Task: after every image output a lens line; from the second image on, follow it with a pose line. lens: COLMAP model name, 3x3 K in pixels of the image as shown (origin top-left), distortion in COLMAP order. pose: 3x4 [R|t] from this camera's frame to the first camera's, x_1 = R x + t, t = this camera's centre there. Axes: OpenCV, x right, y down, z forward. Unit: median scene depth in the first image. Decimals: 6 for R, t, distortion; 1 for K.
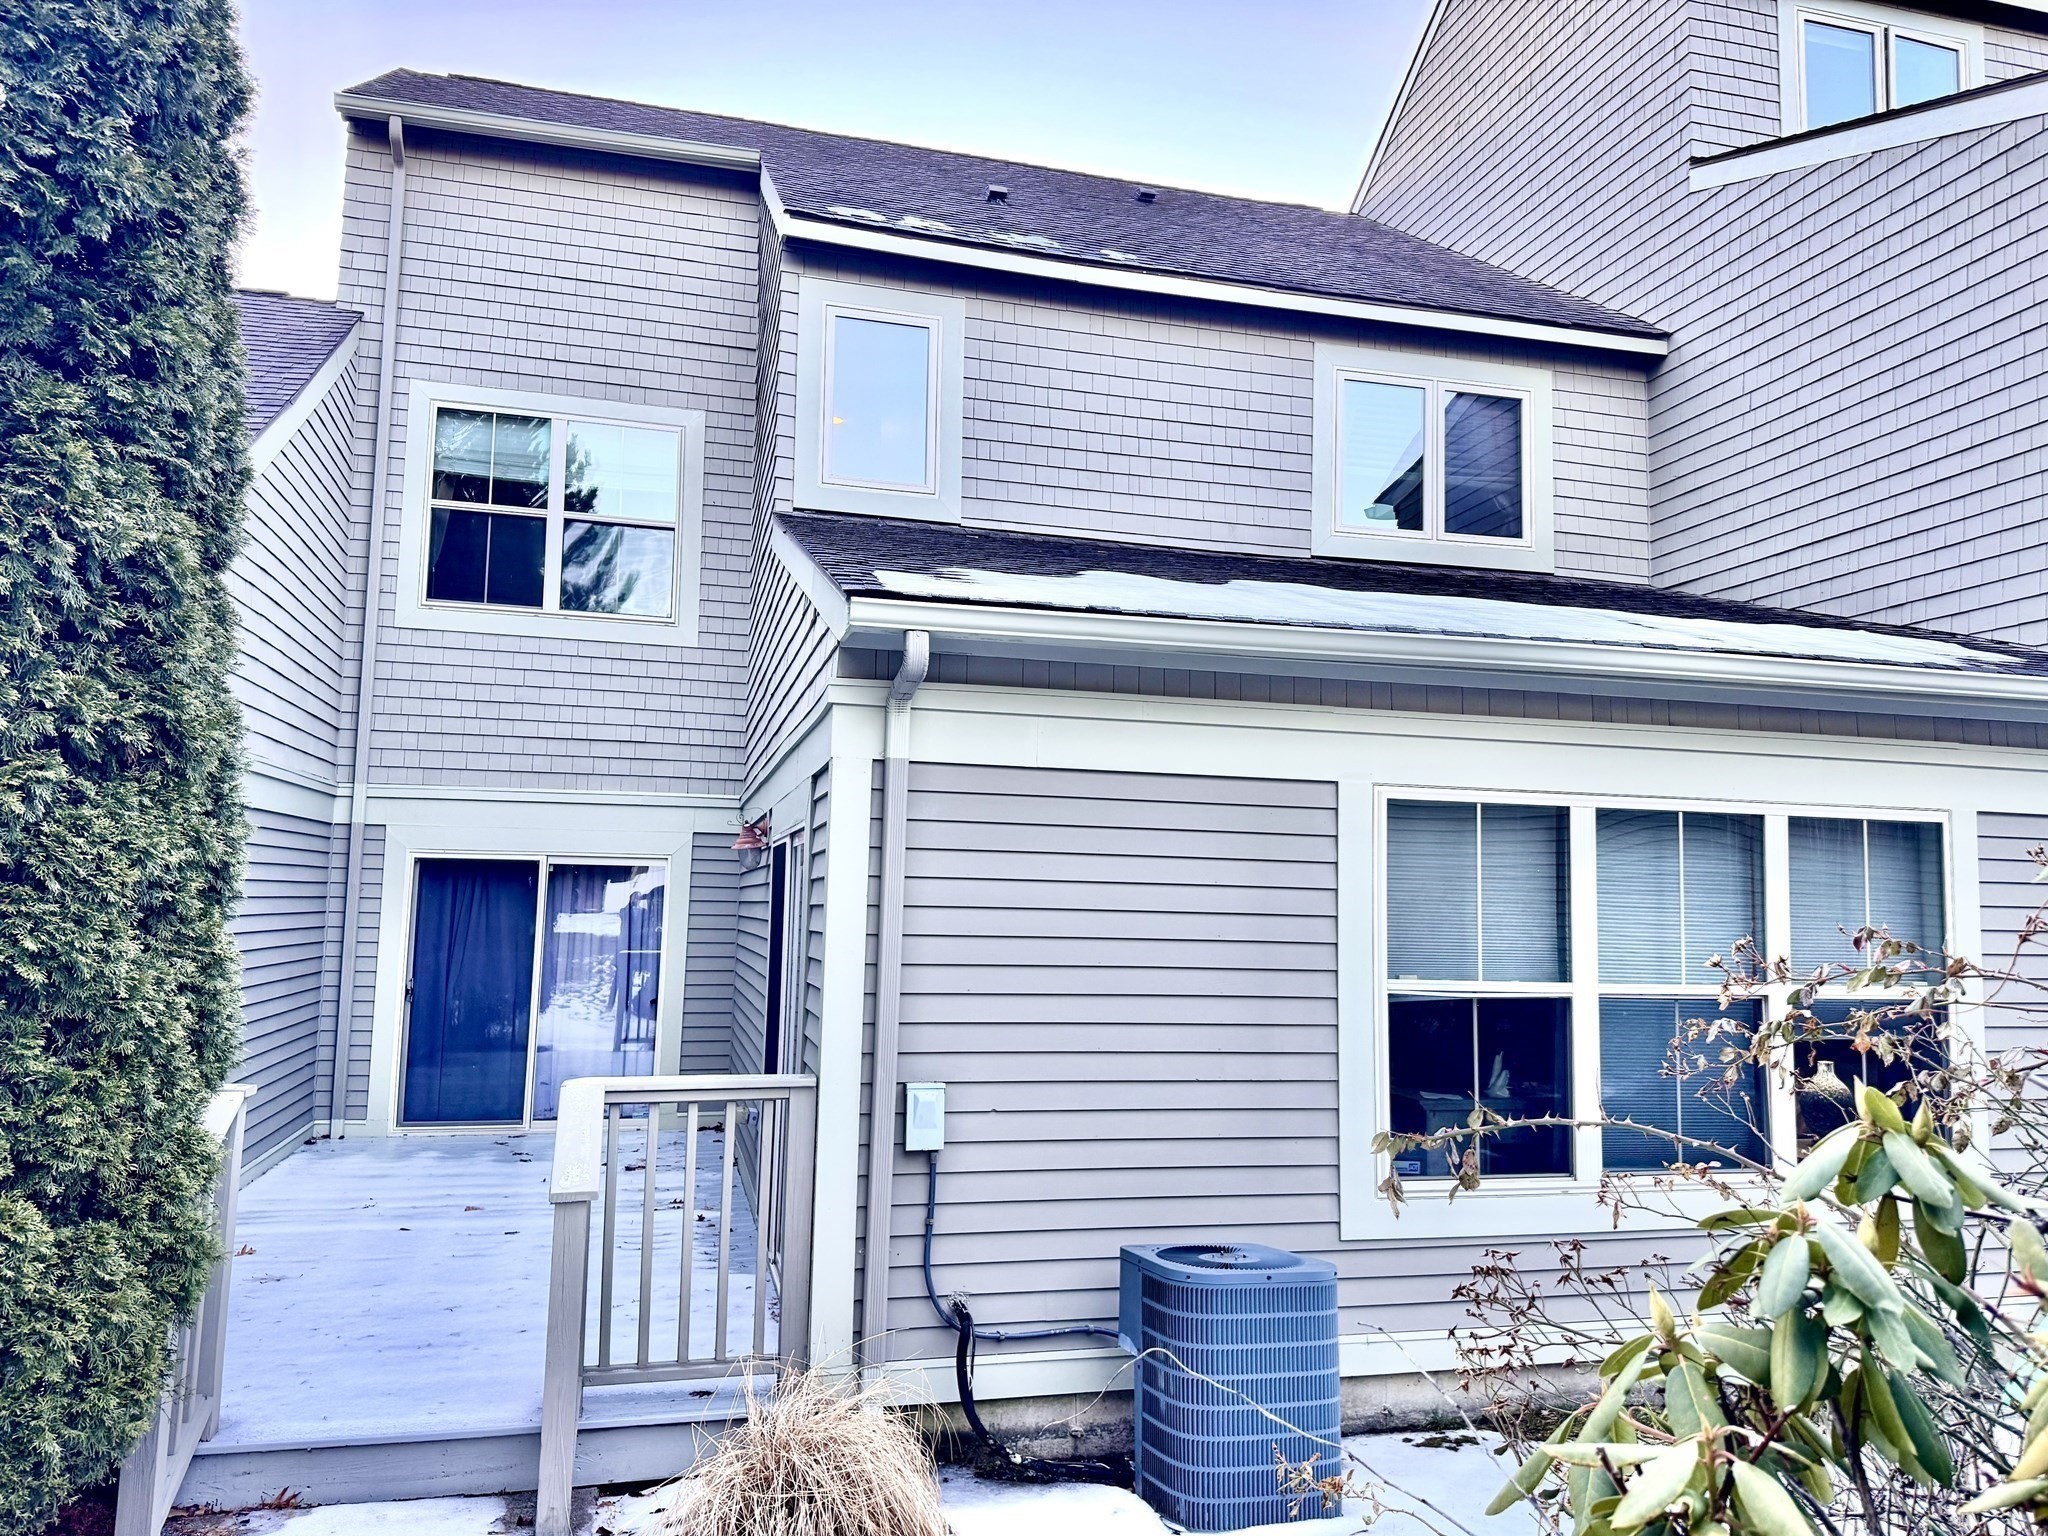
lens RADIAL K [[1408.5, 0, 1016.3], [0, 1408.5, 775.8], [0, 0, 1]] dist [0.080343, -0.099190]
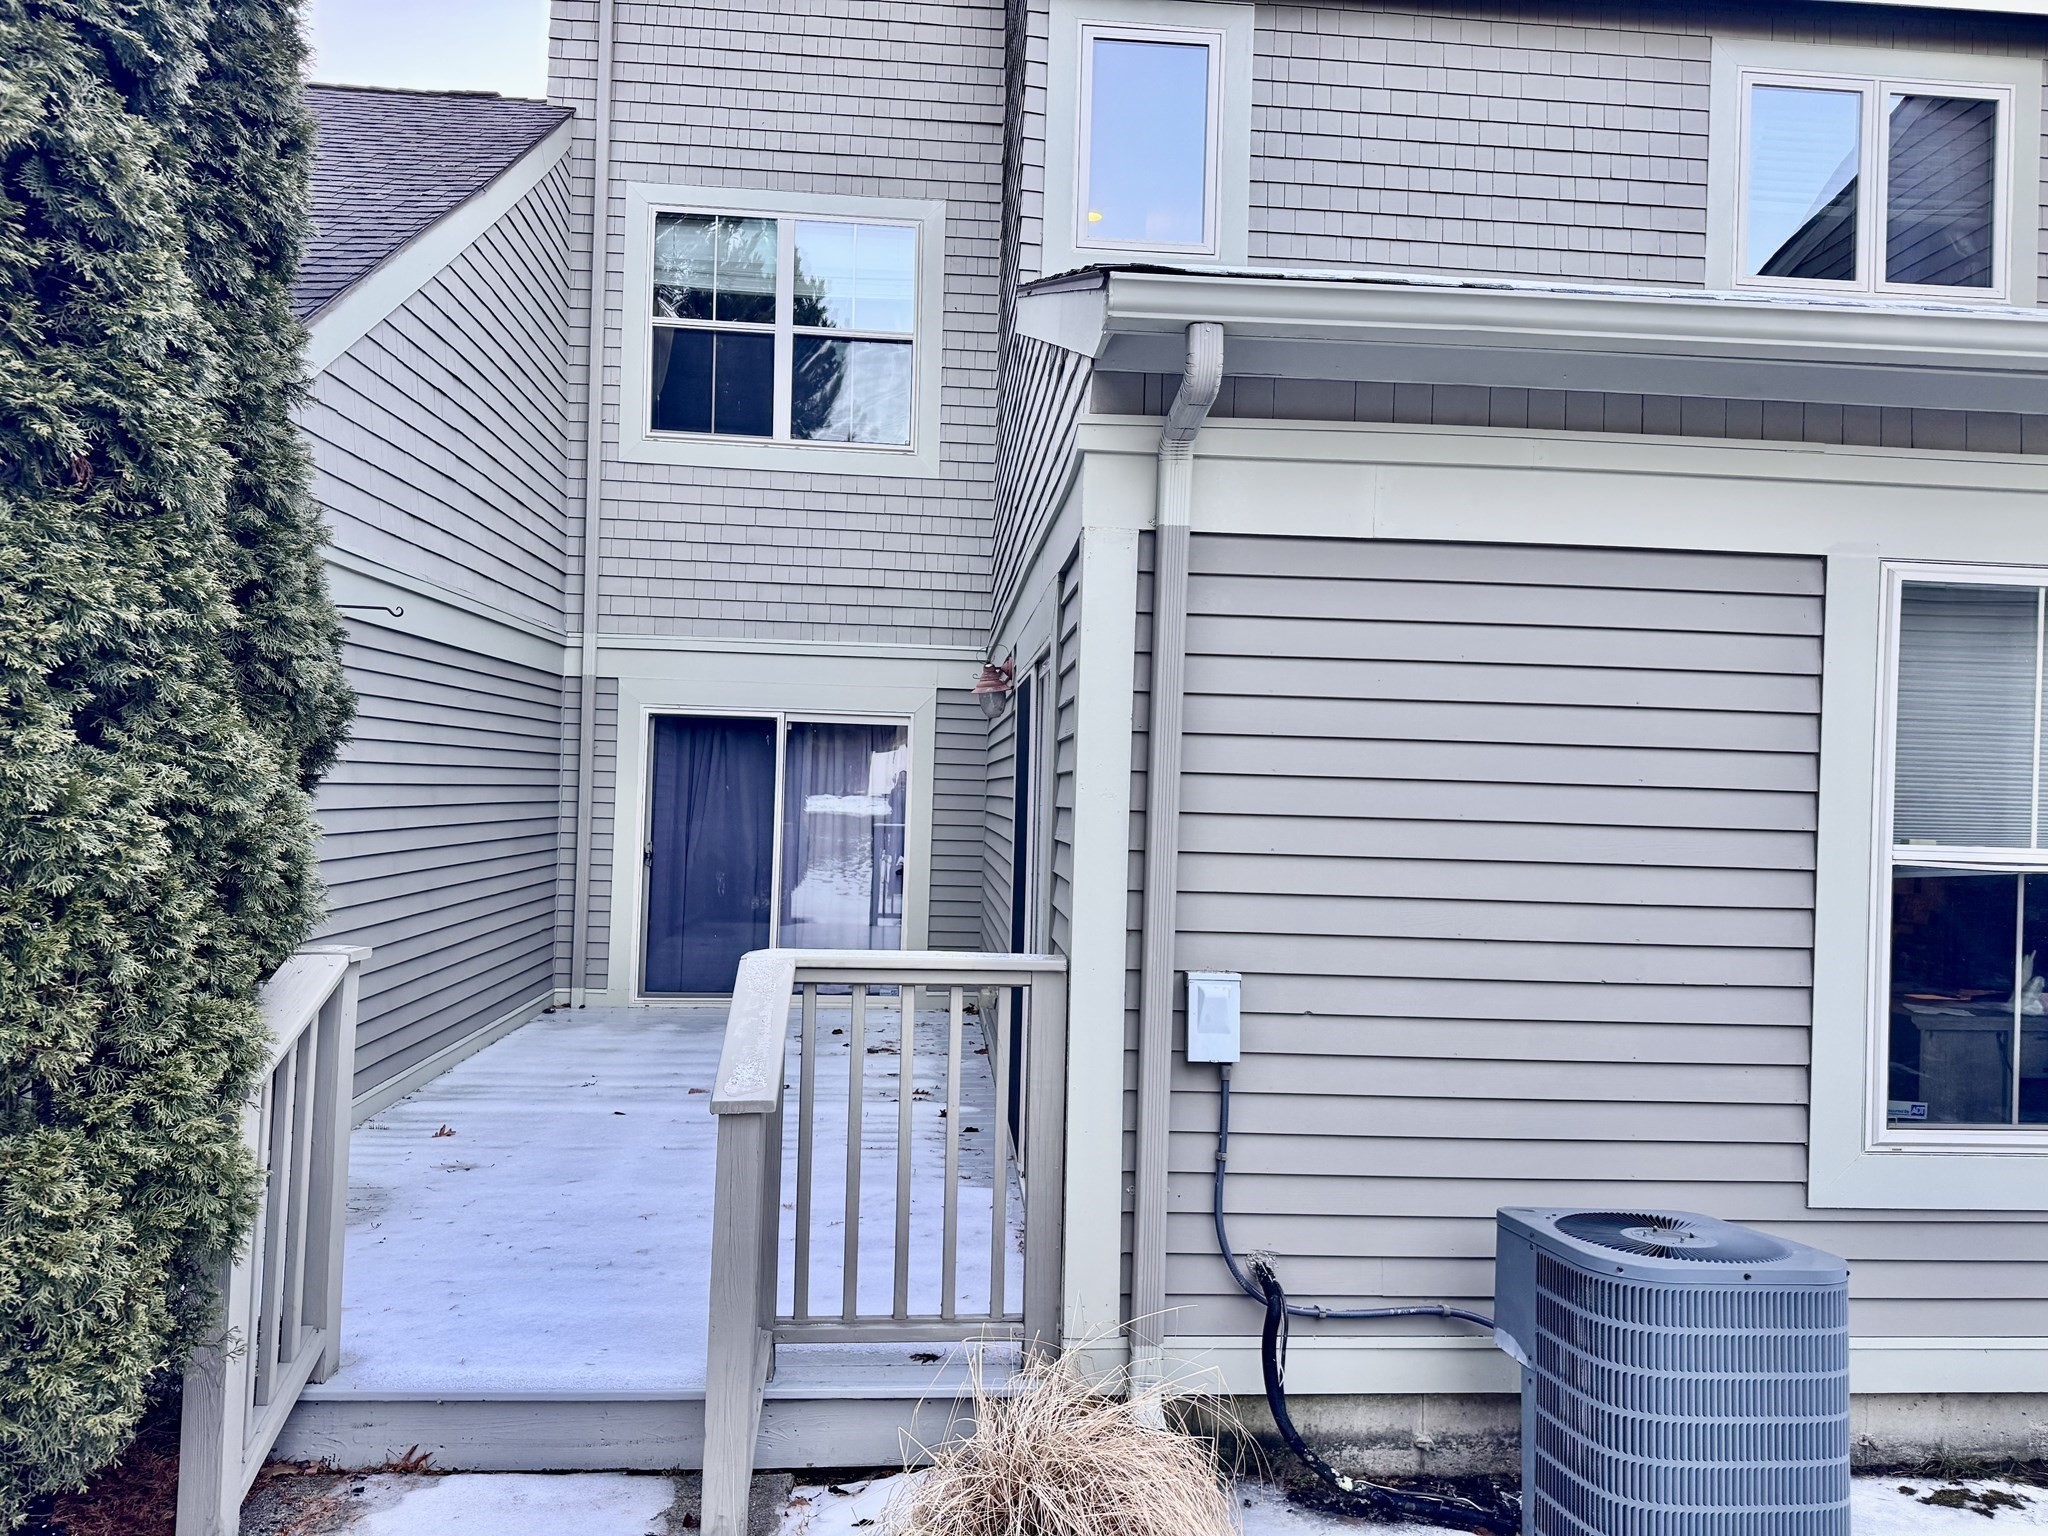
lens RADIAL K [[1408.5, 0, 1016.3], [0, 1408.5, 775.8], [0, 0, 1]] dist [0.080343, -0.099190]
pose [[0.982854, 0.004569, -0.184330, -0.027653], [0.009866, 0.996958, 0.077318, 0.052186], [0.184122, -0.077811, 0.979819, 0.243577]]
